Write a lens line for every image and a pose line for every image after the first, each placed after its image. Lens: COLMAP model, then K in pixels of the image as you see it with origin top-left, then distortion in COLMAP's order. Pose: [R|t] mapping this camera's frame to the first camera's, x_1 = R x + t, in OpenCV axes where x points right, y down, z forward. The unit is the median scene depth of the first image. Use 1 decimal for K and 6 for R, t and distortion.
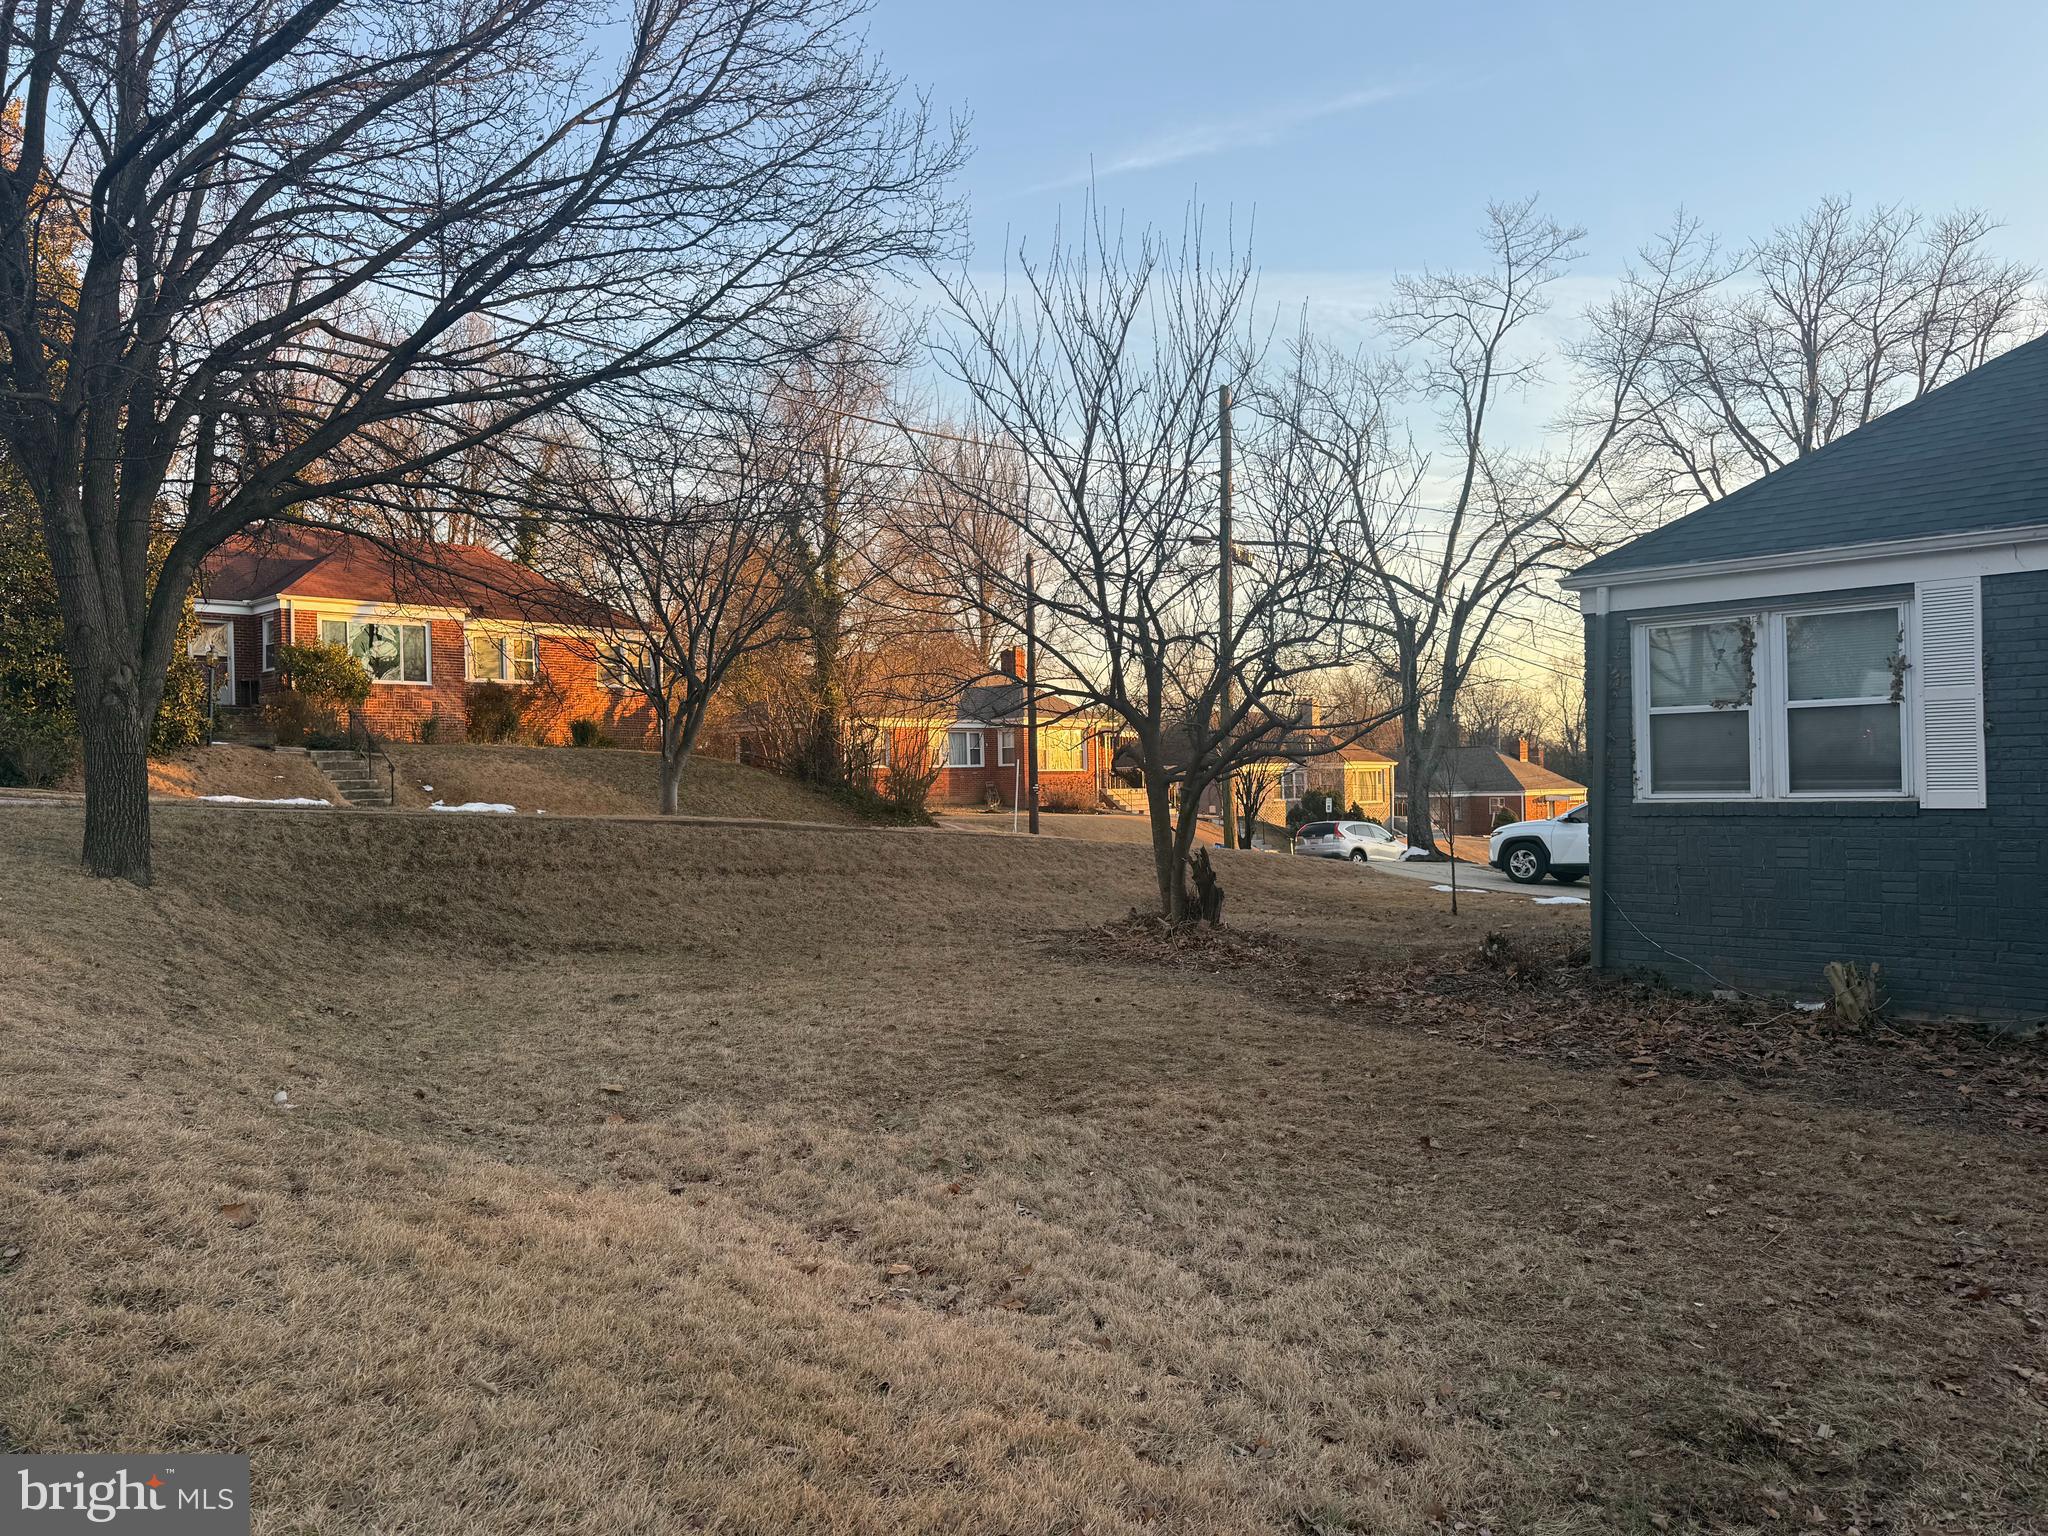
lens RADIAL K [[1414.7, 0, 1026.2], [0, 1414.7, 777.5], [0, 0, 1]] dist [-0.006211, -0.009347]
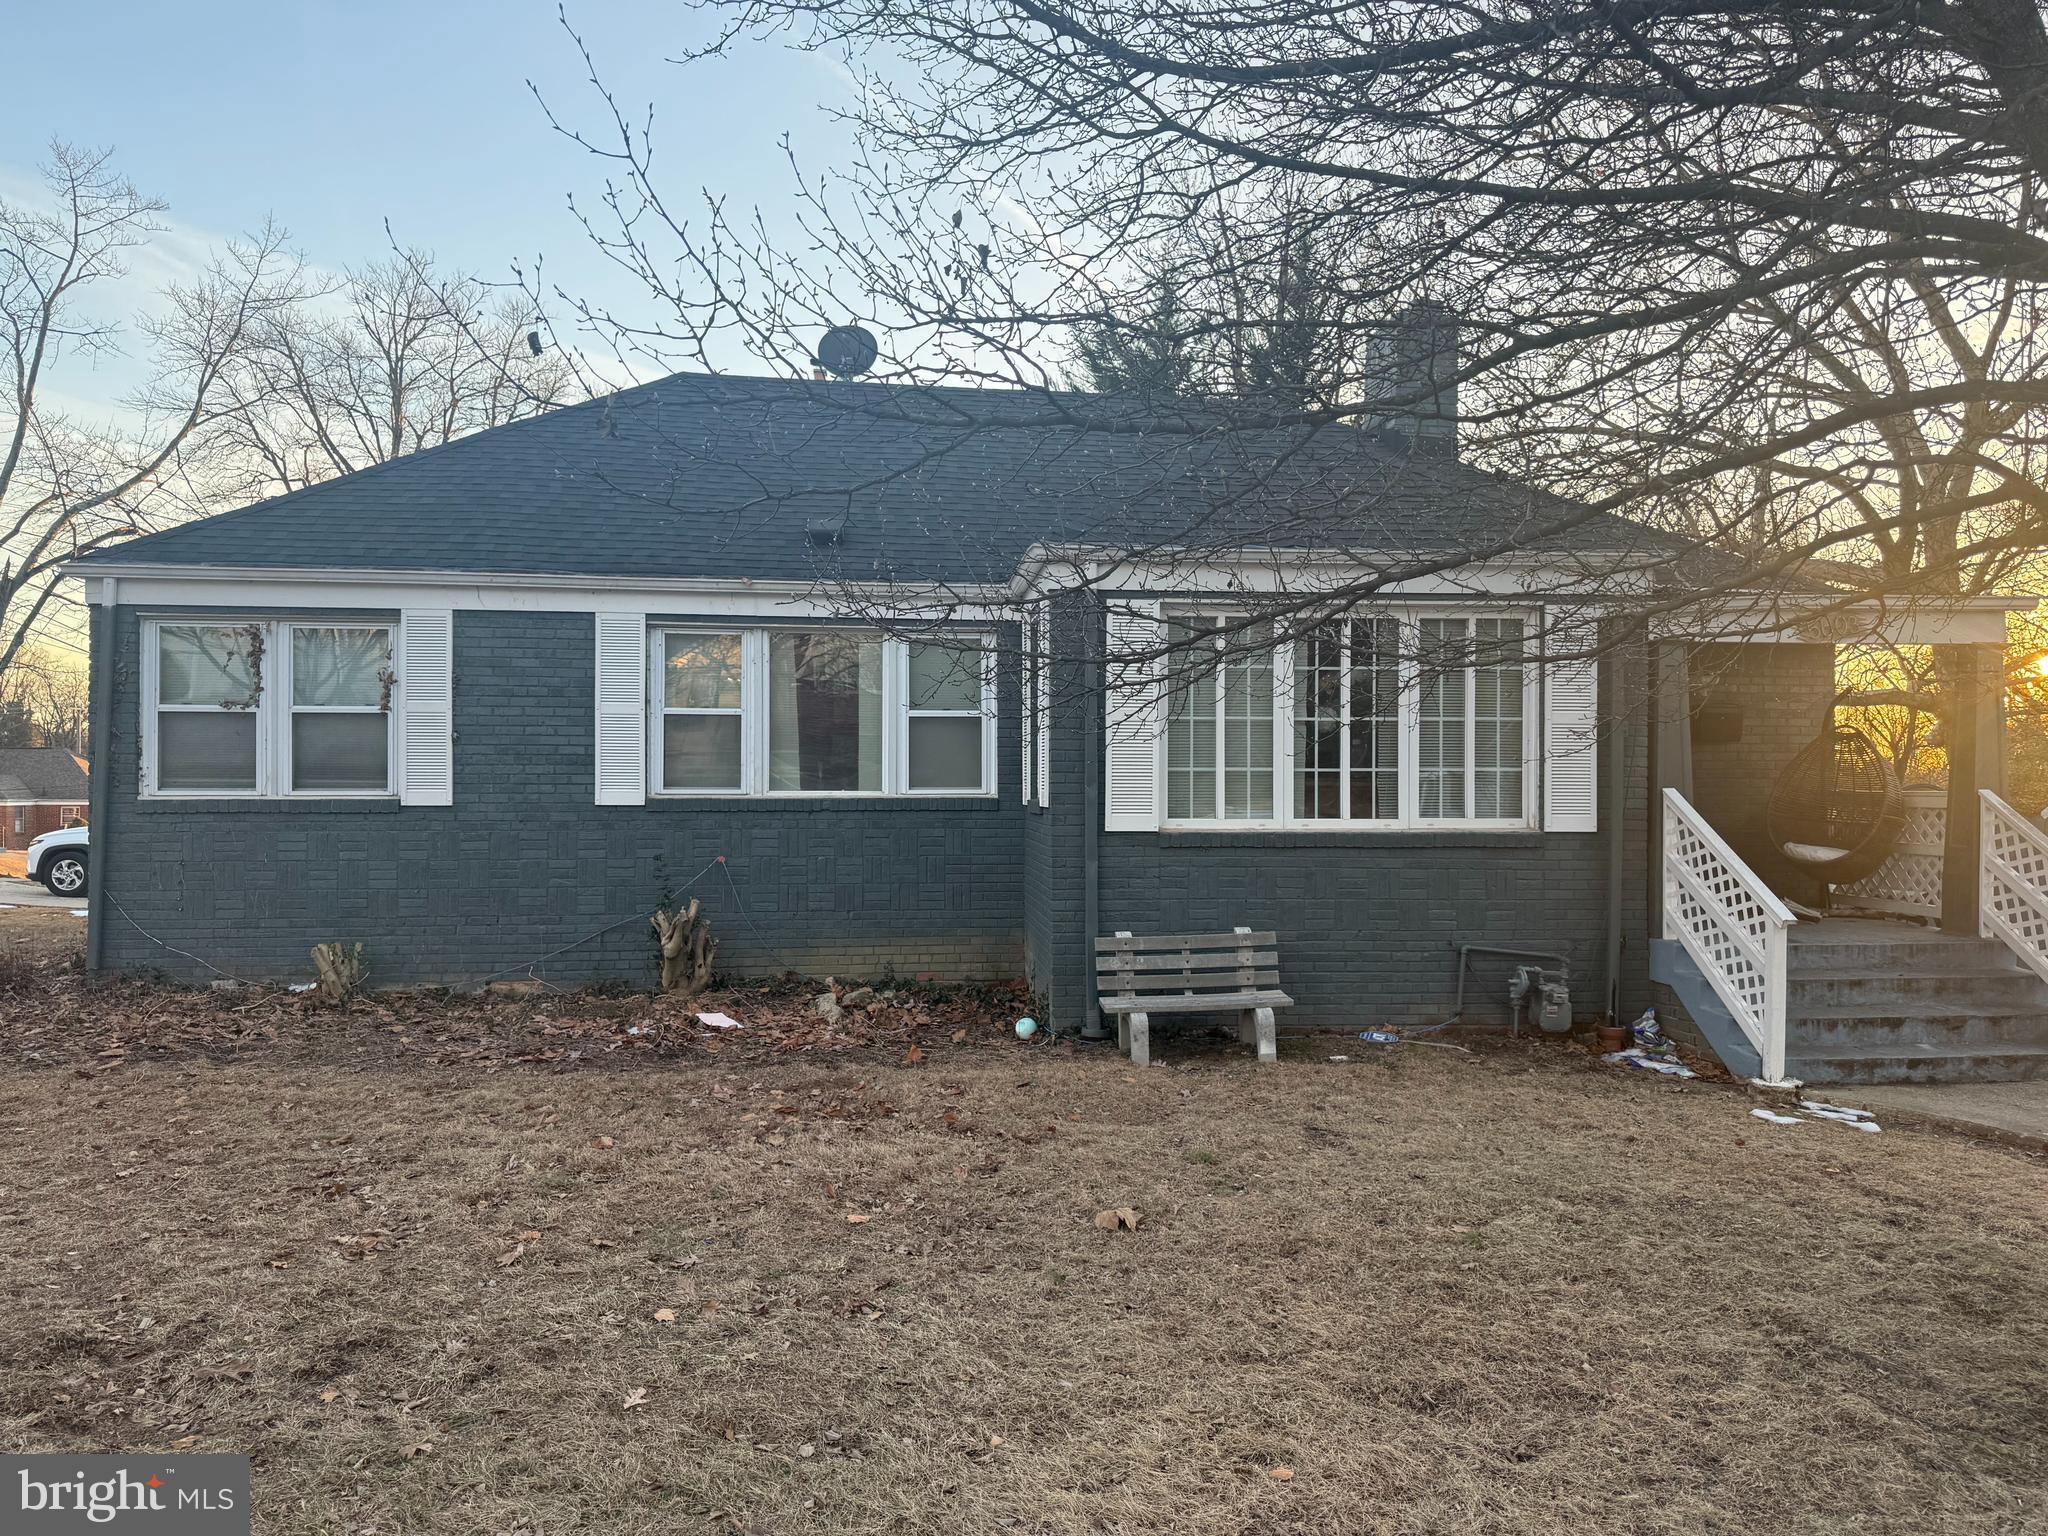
lens RADIAL K [[1414.7, 0, 1026.2], [0, 1414.7, 777.5], [0, 0, 1]] dist [-0.006211, -0.009347]
pose [[0.611805, 0.023064, 0.790672, 0.031768], [-0.016320, 0.999730, -0.016535, 0.009059], [-0.790840, -0.002788, 0.612016, -0.099131]]
